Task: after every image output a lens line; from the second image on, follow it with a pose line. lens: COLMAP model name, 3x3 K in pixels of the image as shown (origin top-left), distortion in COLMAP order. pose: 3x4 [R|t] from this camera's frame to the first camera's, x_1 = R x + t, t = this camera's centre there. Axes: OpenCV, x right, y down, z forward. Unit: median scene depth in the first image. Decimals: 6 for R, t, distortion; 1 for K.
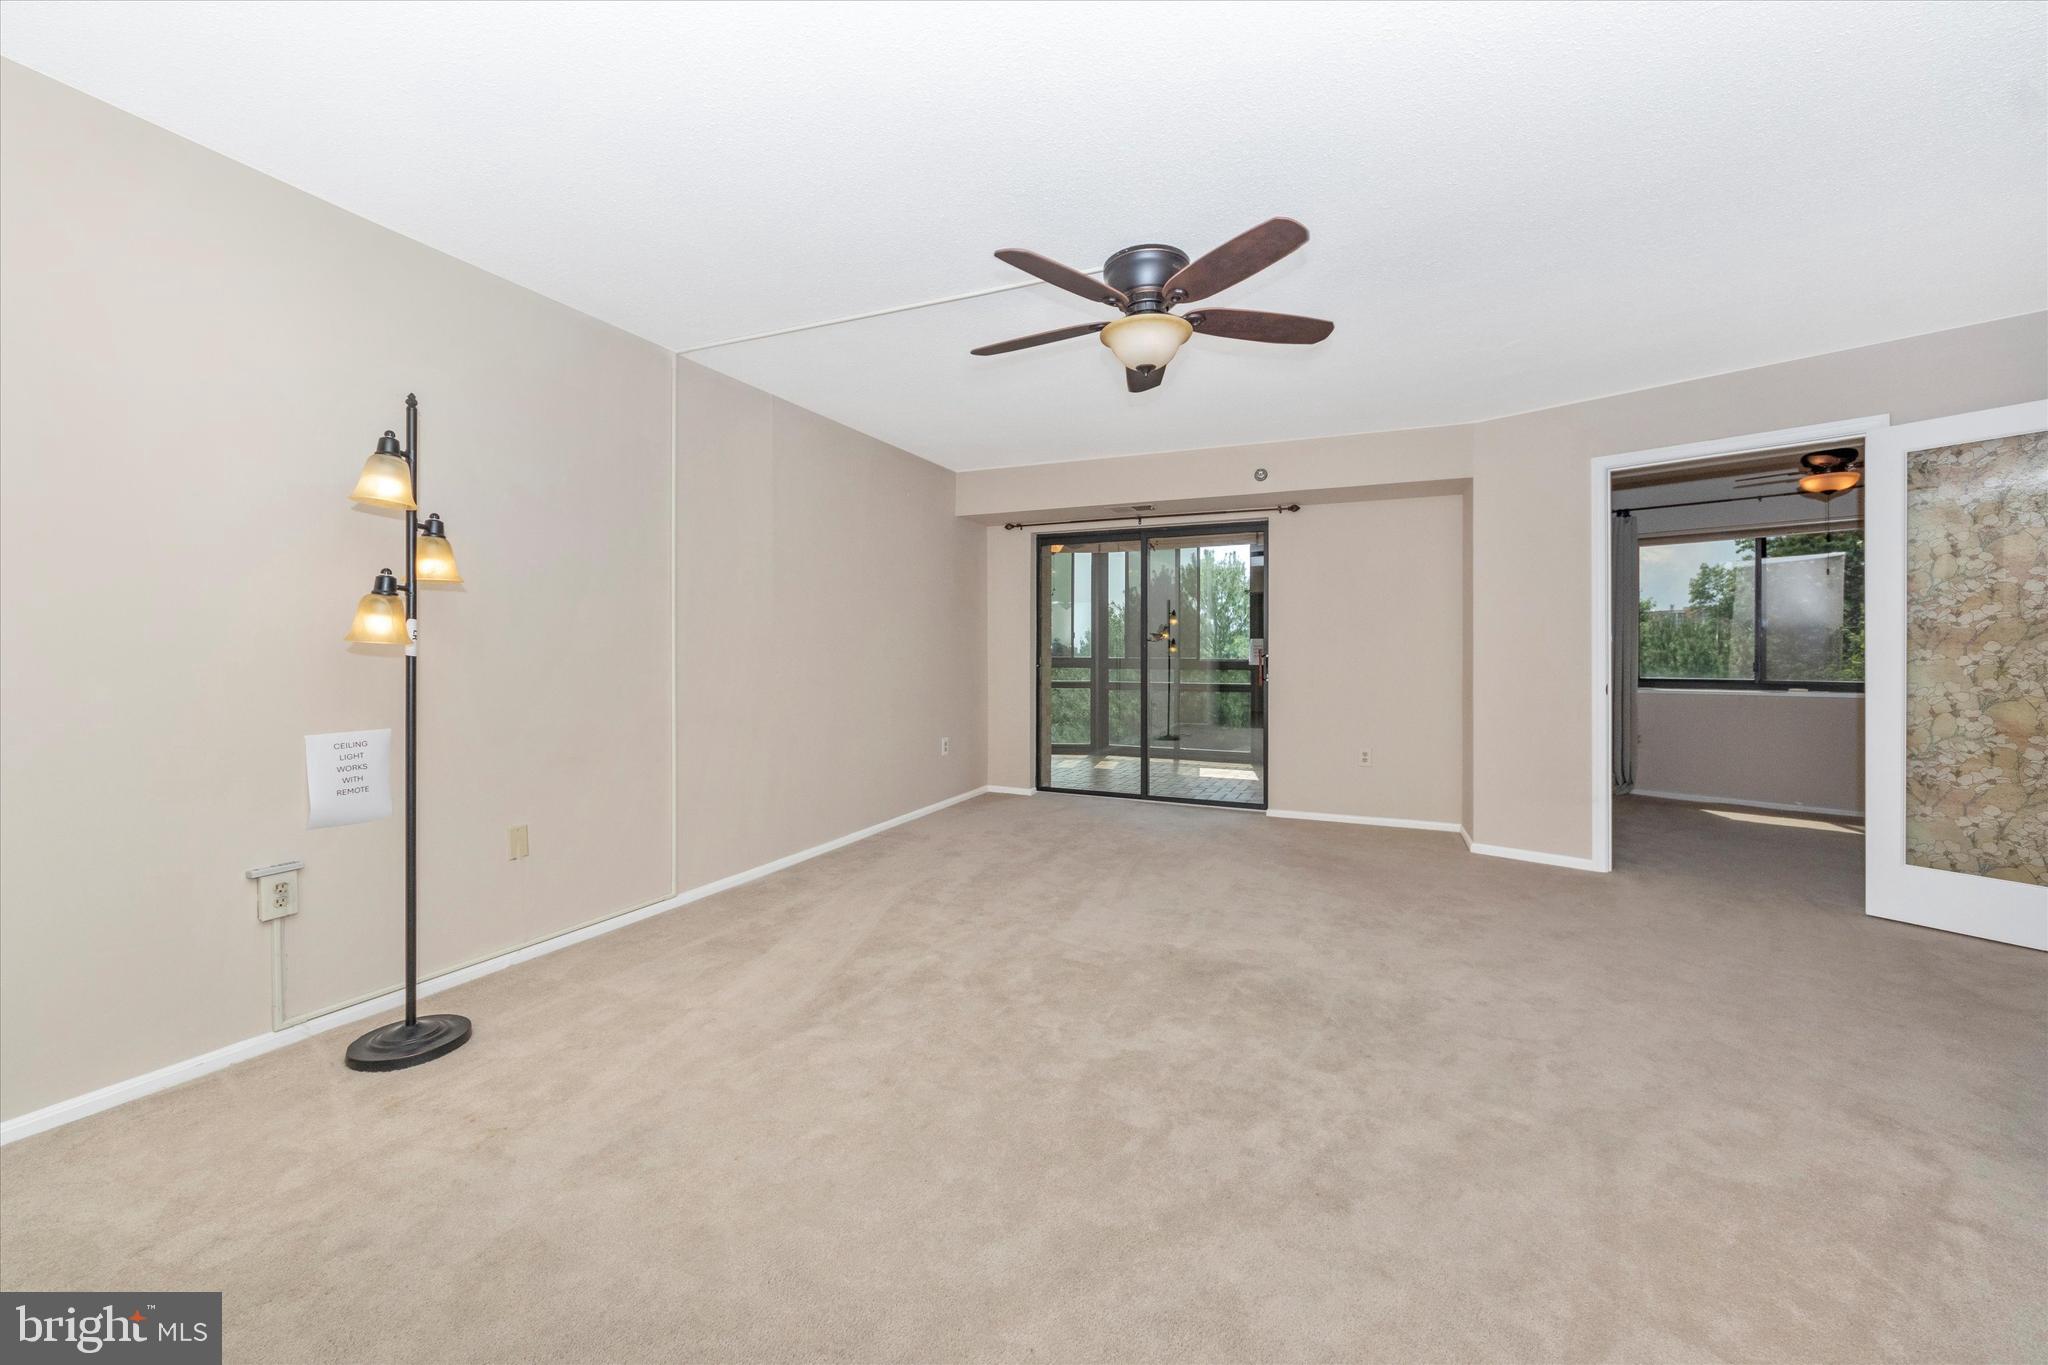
lens RADIAL K [[771.5, 0, 1027.0], [0, 771.5, 655.8], [0, 0, 1]] dist [-0.000129, -0.002676]
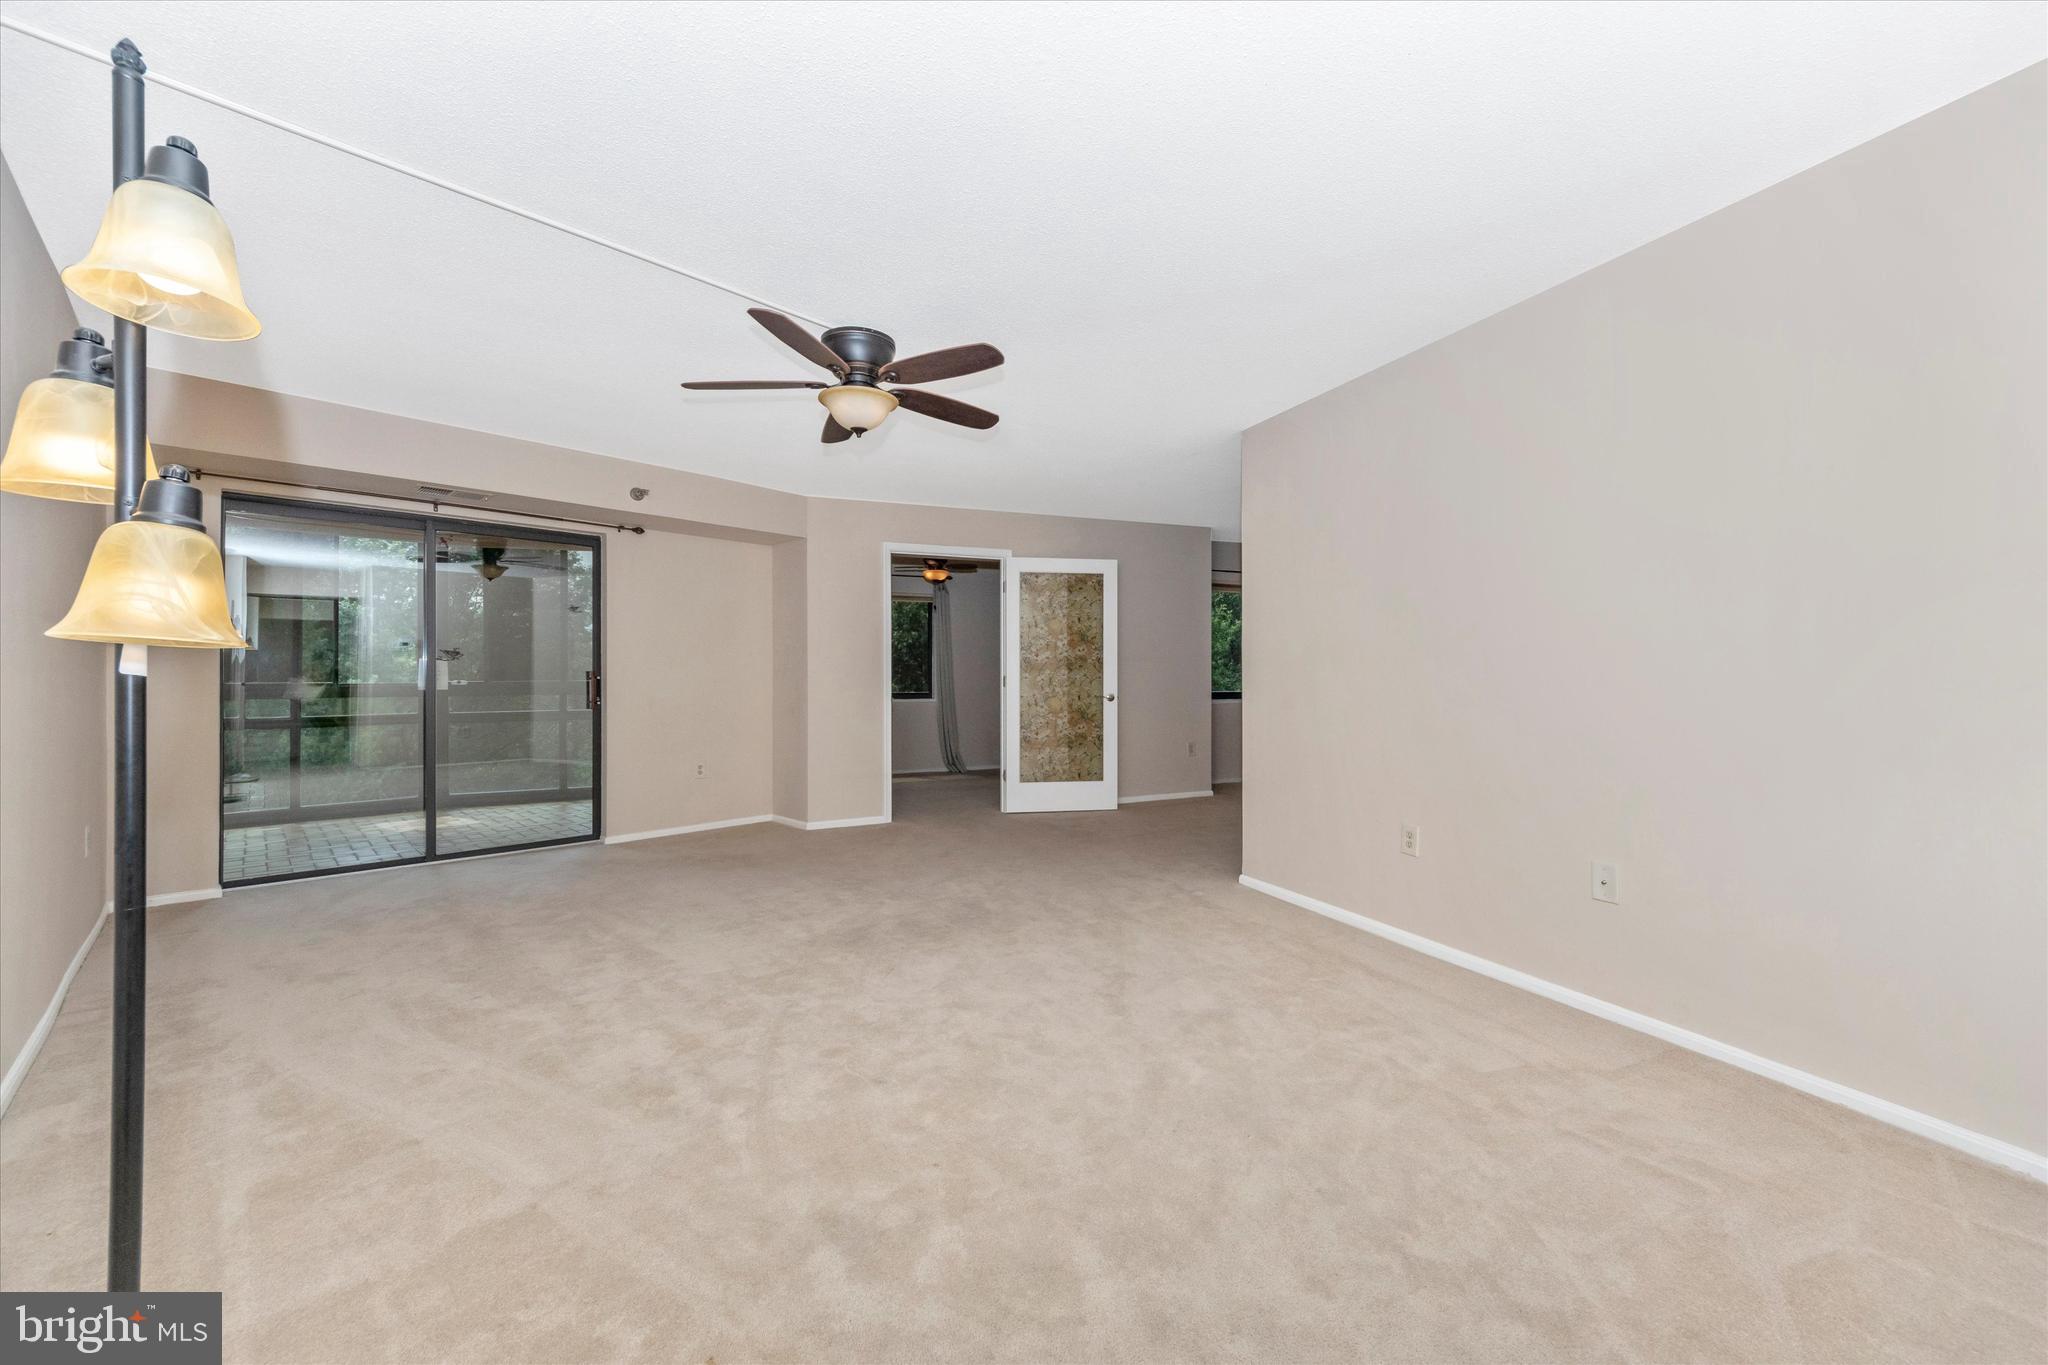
lens RADIAL K [[771.5, 0, 1033.0], [0, 771.5, 684.1], [0, 0, 1]] dist [-0.000129, -0.002676]
pose [[0.355293, -0.010629, 0.934694, -0.553053], [0.005144, 0.999942, 0.009415, 0.001607], [-0.934741, 0.001463, 0.355328, 0.221184]]
